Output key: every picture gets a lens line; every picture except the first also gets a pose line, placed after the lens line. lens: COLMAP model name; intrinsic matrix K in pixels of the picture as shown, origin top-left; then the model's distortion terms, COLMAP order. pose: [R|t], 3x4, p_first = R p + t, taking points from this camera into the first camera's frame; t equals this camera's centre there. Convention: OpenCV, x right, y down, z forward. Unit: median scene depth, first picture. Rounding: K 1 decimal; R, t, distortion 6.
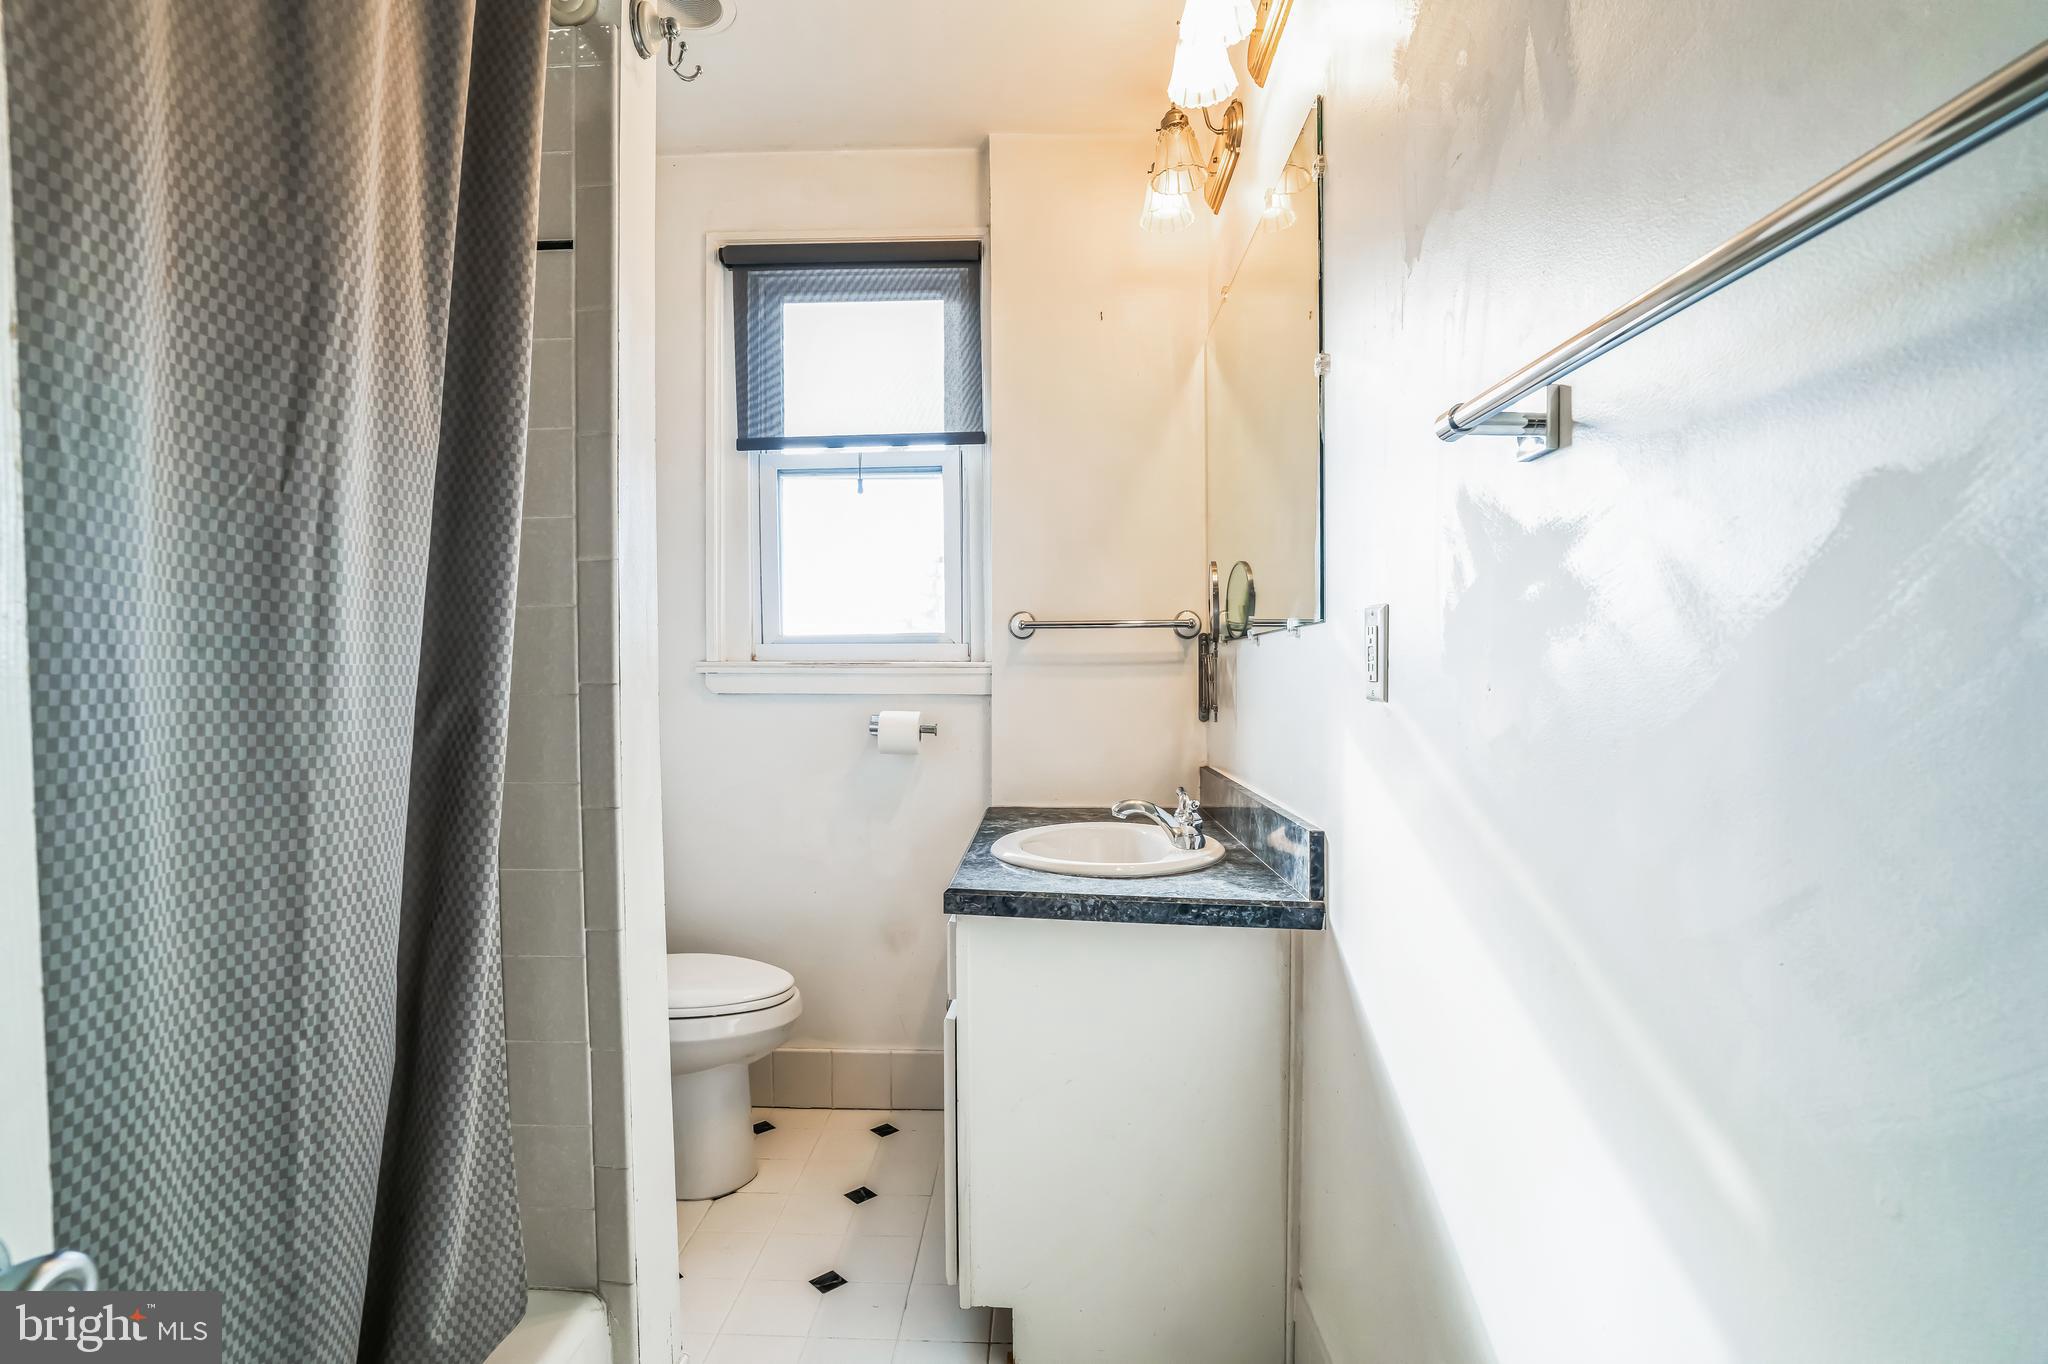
lens RADIAL K [[987.5, 0, 1014.5], [0, 987.5, 667.9], [0, 0, 1]] dist [-0.072223, 0.028898]
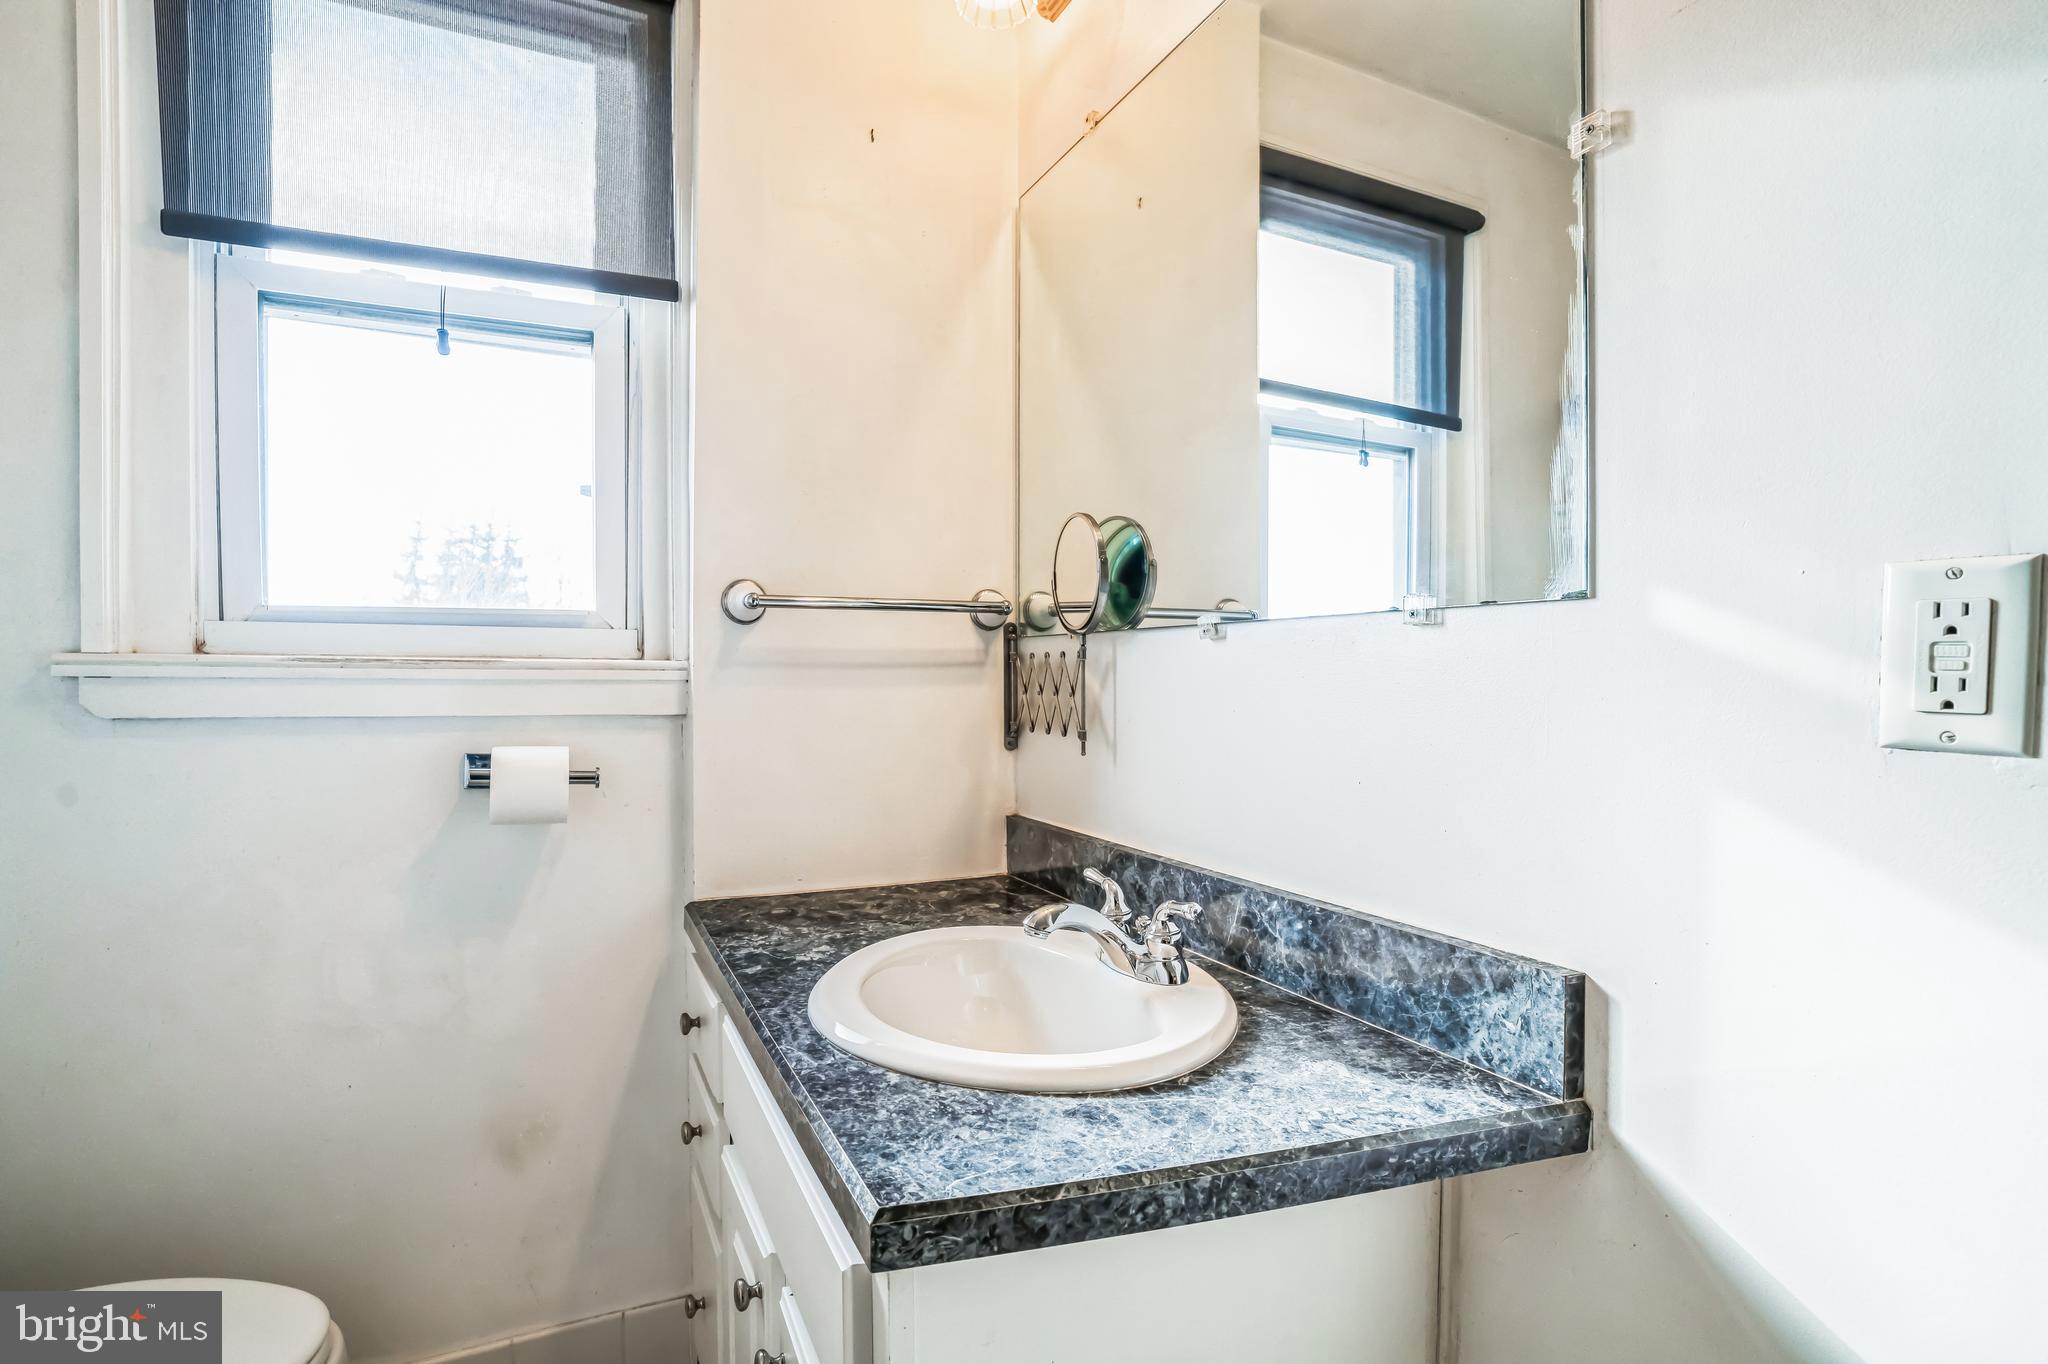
lens RADIAL K [[987.5, 0, 1014.5], [0, 987.5, 667.9], [0, 0, 1]] dist [-0.072223, 0.028898]
pose [[0.880629, 0.007942, 0.473741, -0.133334], [-0.007876, 0.999967, -0.002123, -0.001925], [-0.473742, -0.001862, 0.880662, 0.387766]]
